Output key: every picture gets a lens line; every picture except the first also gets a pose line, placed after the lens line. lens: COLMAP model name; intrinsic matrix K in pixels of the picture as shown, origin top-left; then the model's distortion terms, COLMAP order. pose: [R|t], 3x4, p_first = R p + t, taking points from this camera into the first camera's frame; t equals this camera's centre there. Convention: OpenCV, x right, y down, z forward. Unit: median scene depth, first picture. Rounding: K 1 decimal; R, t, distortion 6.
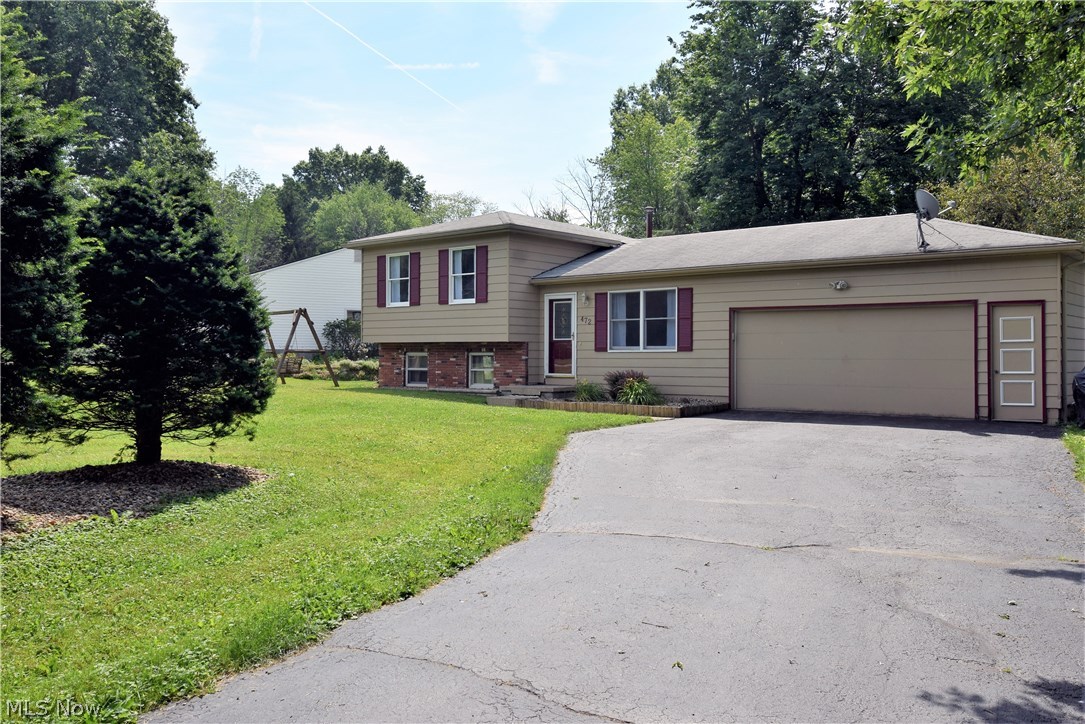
lens RADIAL K [[891.2, 0, 541.9], [0, 891.2, 362.6], [0, 0, 1]] dist [0.003252, 0.004253]
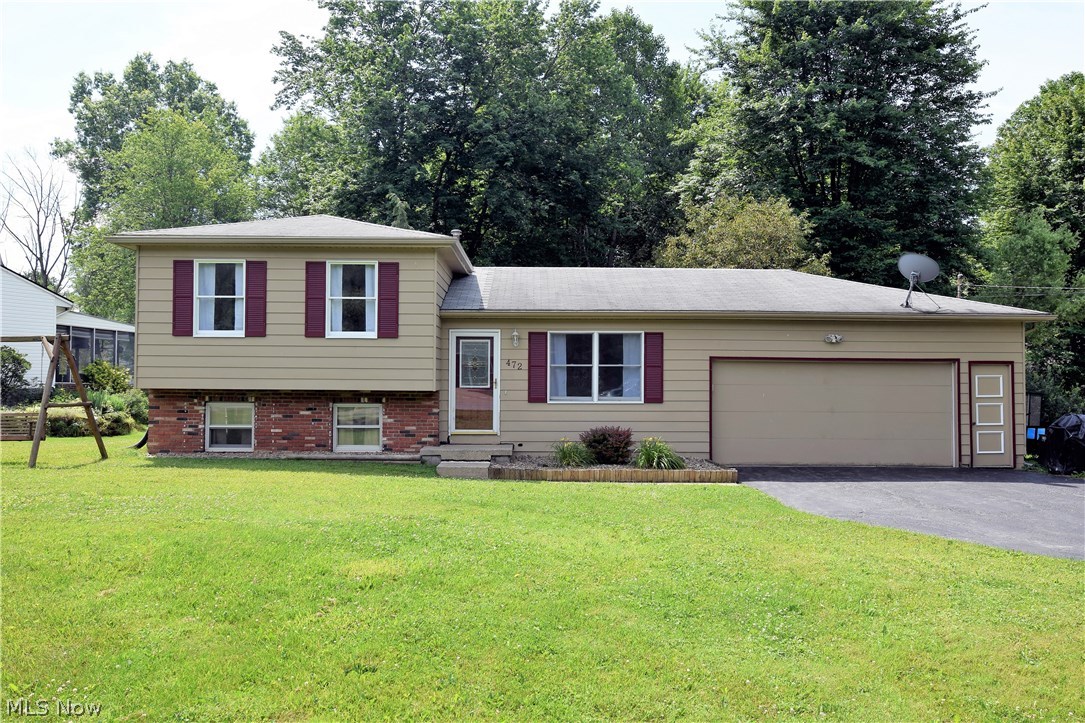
lens RADIAL K [[873.9, 0, 542.7], [0, 873.9, 357.4], [0, 0, 1]] dist [0.008304, -0.003176]
pose [[0.770672, 0.020077, 0.636916, -0.464886], [0.001876, 0.999428, -0.033774, -0.027907], [-0.637229, 0.027223, 0.770193, 0.378540]]
